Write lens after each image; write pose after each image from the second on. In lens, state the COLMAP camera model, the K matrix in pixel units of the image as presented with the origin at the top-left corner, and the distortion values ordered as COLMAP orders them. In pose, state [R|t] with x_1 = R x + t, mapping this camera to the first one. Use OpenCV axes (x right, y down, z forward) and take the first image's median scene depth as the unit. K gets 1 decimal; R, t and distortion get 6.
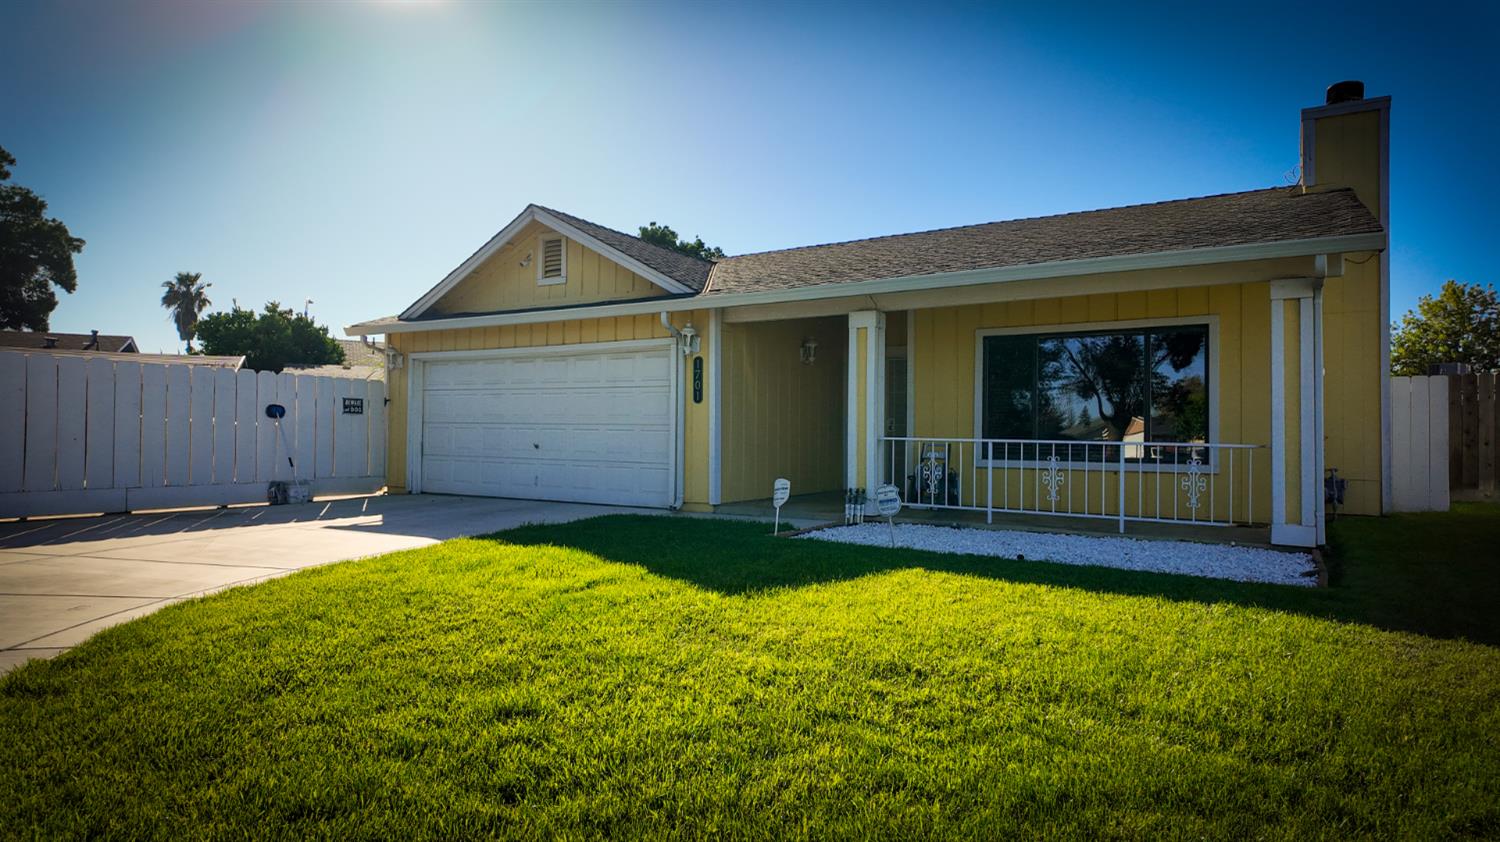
lens RADIAL K [[876.1, 0, 753.1], [0, 876.1, 425.1], [0, 0, 1]] dist [0.022754, -0.006090]
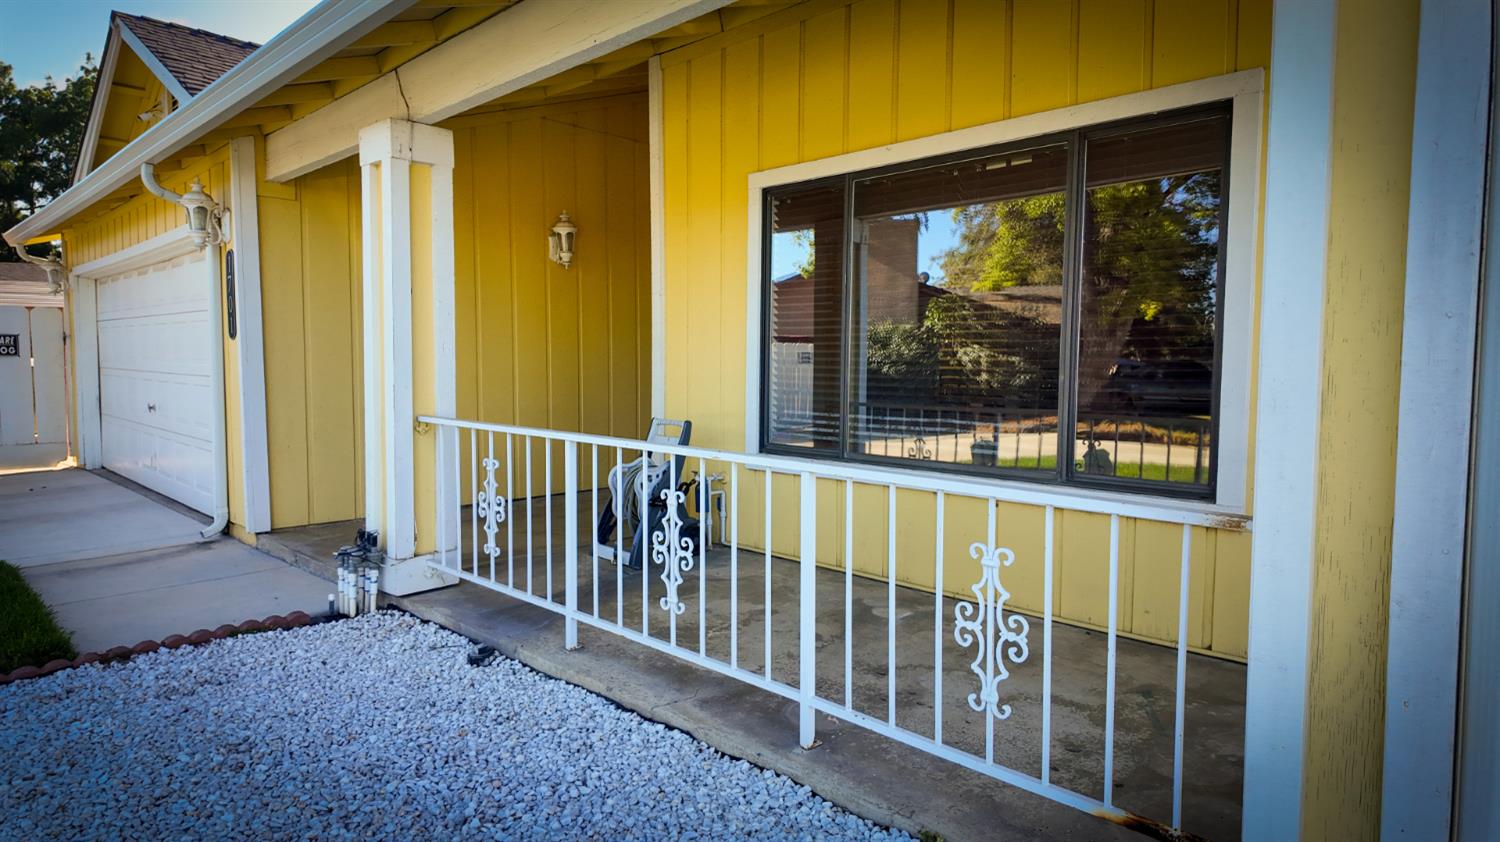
lens RADIAL K [[876.1, 0, 743.5], [0, 876.1, 413.0], [0, 0, 1]] dist [0.022754, -0.006090]
pose [[0.972832, 0.009594, -0.231313, 0.355963], [0.006509, 0.997613, 0.068751, -0.014733], [0.231420, -0.068389, 0.970447, 0.536431]]
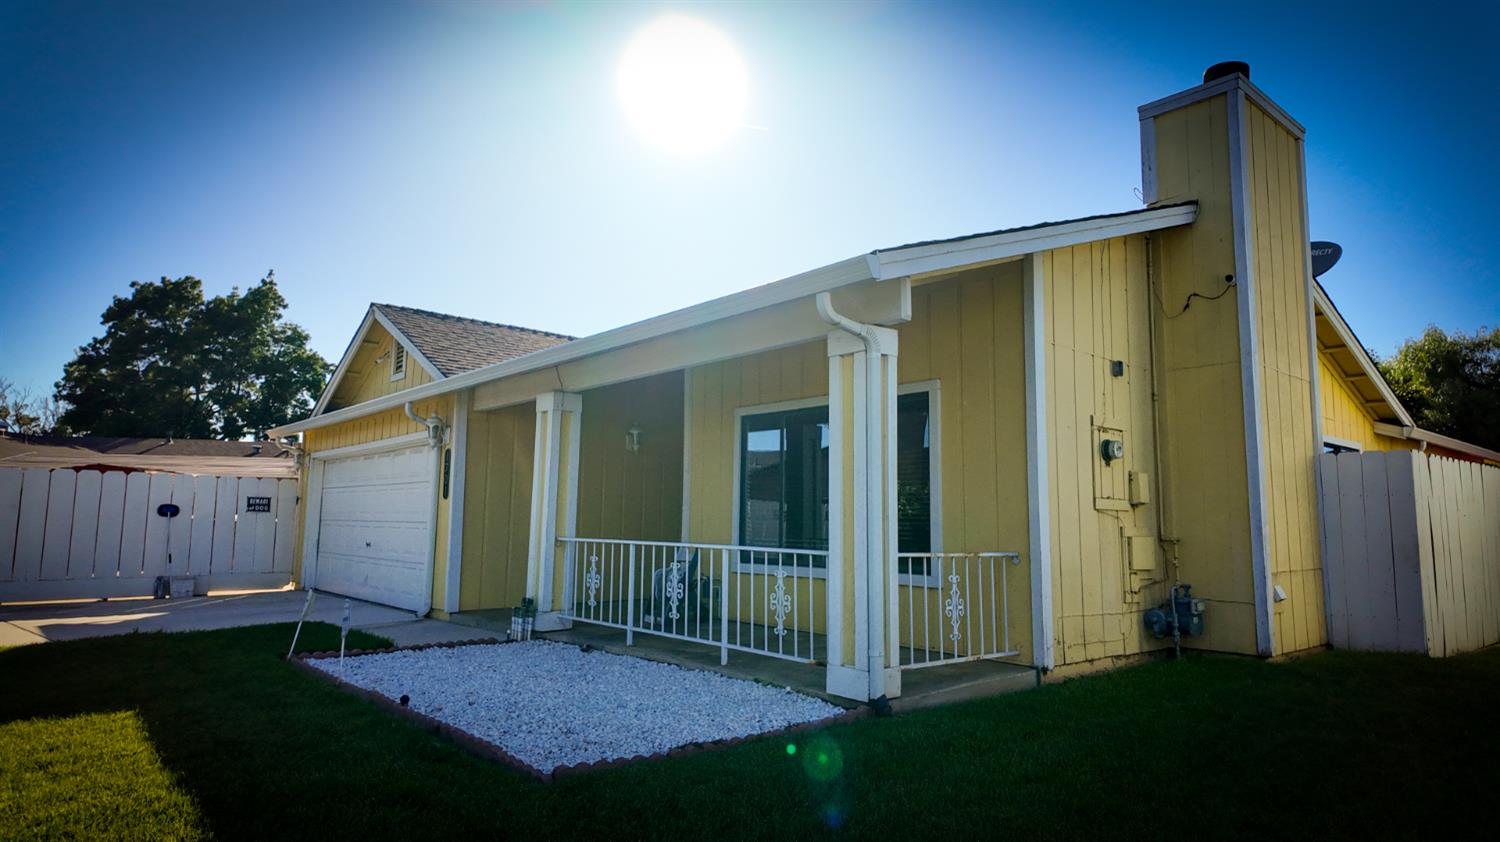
lens RADIAL K [[876.1, 0, 751.6], [0, 876.1, 416.3], [0, 0, 1]] dist [0.022754, -0.006090]
pose [[0.953580, -0.037315, -0.298820, 0.516196], [0.002845, 0.993365, -0.114969, -0.003956], [0.301127, 0.108782, 0.947359, 0.203308]]
